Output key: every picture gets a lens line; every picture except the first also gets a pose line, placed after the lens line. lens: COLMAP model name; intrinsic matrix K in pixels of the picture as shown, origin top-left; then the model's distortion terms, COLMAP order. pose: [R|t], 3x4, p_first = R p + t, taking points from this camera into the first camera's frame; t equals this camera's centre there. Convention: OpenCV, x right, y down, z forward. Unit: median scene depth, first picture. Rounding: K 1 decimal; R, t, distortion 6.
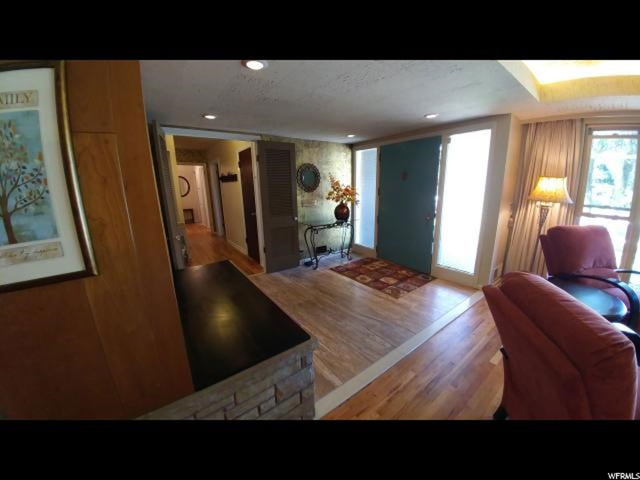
lens RADIAL K [[234.8, 0, 321.8], [0, 234.8, 237.0], [0, 0, 1]] dist [-0.041615, -0.009116]
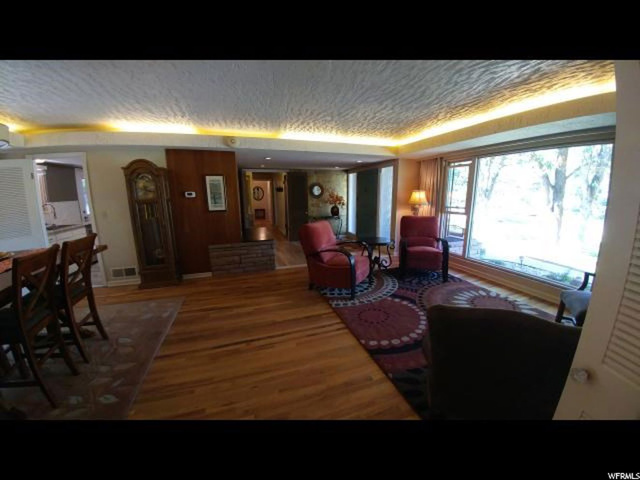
lens RADIAL K [[234.8, 0, 321.8], [0, 234.8, 237.0], [0, 0, 1]] dist [-0.041615, -0.009116]
pose [[0.954559, 0.064687, -0.290916, 0.653414], [-0.073728, 0.997074, -0.020210, 0.165754], [0.288757, 0.040741, 0.956535, -0.850656]]
